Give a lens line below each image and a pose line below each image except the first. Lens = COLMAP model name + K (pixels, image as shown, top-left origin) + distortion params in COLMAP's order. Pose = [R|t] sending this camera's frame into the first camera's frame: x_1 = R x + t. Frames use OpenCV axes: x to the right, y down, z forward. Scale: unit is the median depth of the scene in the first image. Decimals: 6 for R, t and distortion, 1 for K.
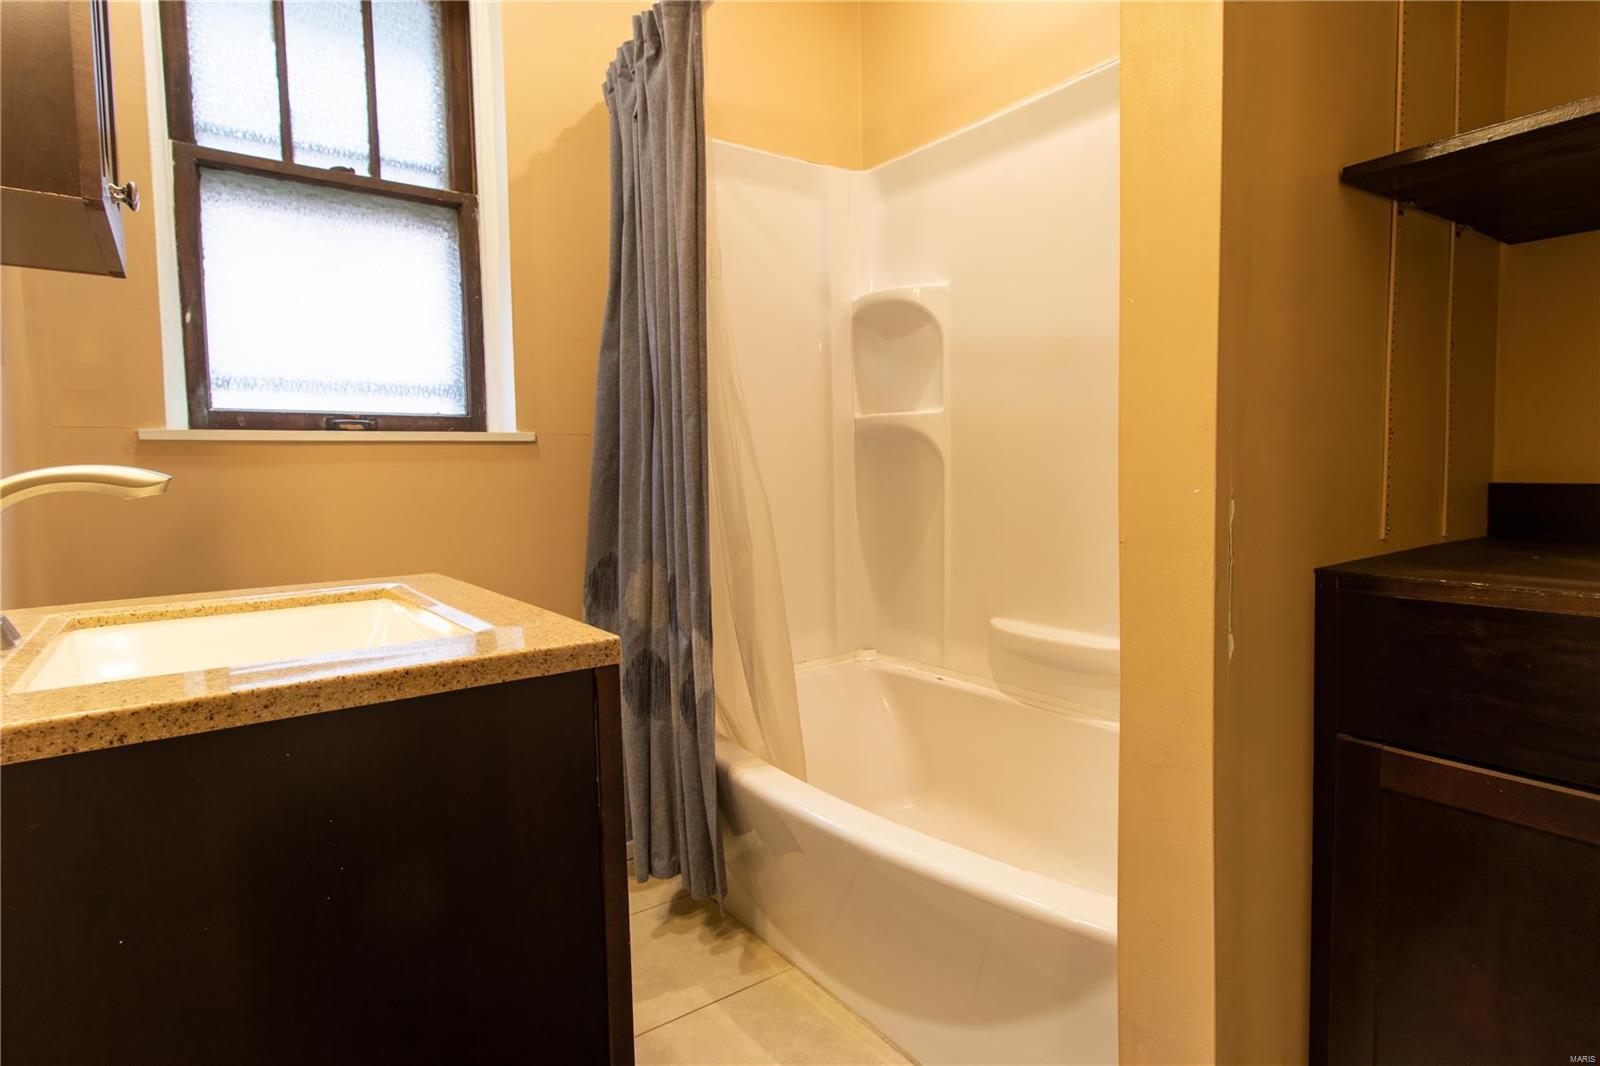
lens RADIAL K [[837.1, 0, 801.7], [0, 837.1, 518.2], [0, 0, 1]] dist [0.009723, 0.000006]
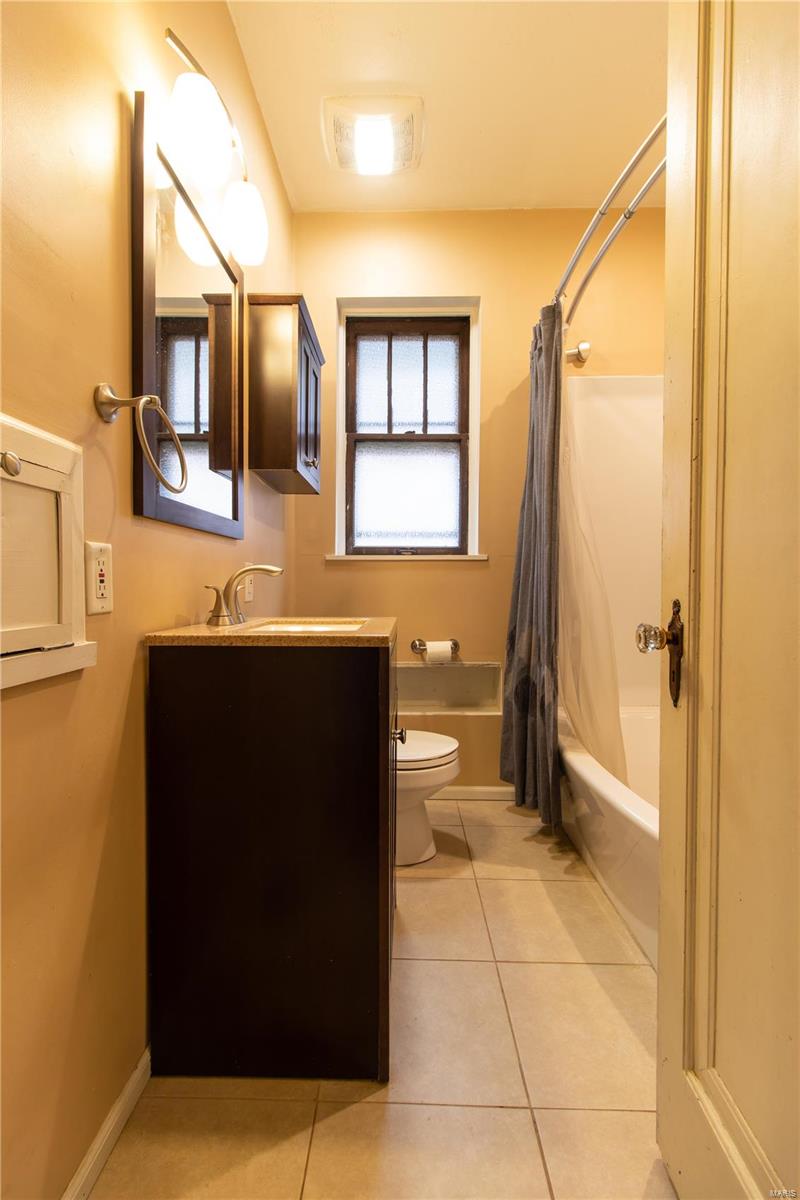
lens RADIAL K [[552.3, 0, 396.6], [0, 552.3, 595.1], [0, 0, 1]] dist [0.001417, 0.000528]
pose [[0.784232, 0.033135, -0.619583, 0.307014], [-0.054793, 0.998370, -0.015961, 0.019073], [0.618044, 0.046466, 0.784769, -0.095013]]
